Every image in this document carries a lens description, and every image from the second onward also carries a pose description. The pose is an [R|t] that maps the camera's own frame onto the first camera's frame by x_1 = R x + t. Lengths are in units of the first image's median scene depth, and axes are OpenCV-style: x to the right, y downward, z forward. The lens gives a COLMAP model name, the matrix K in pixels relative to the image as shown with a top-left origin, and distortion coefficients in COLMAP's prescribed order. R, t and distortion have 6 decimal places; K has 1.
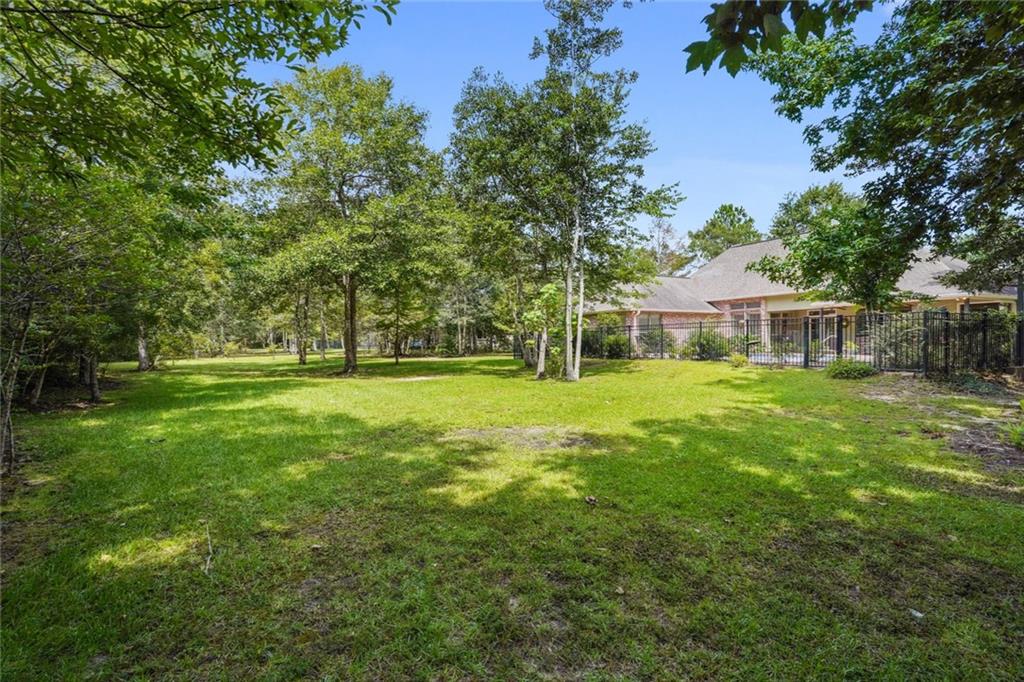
lens RADIAL K [[495.3, 0, 512.0], [0, 495.3, 341.0], [0, 0, 1]] dist [0.003823, 0.001844]
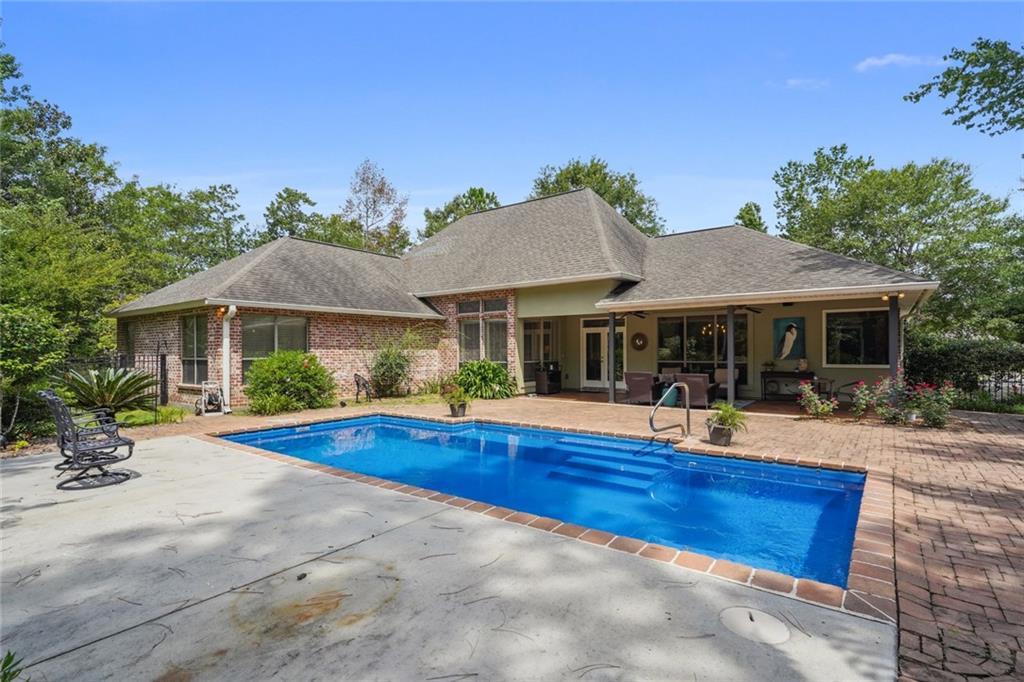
lens RADIAL K [[495.3, 0, 512.0], [0, 495.3, 341.0], [0, 0, 1]] dist [0.003823, 0.001844]
pose [[0.899282, 0.008361, 0.437289, 0.260109], [0.000909, 0.999779, -0.020985, -0.022087], [-0.437368, 0.019269, 0.899076, 0.494567]]
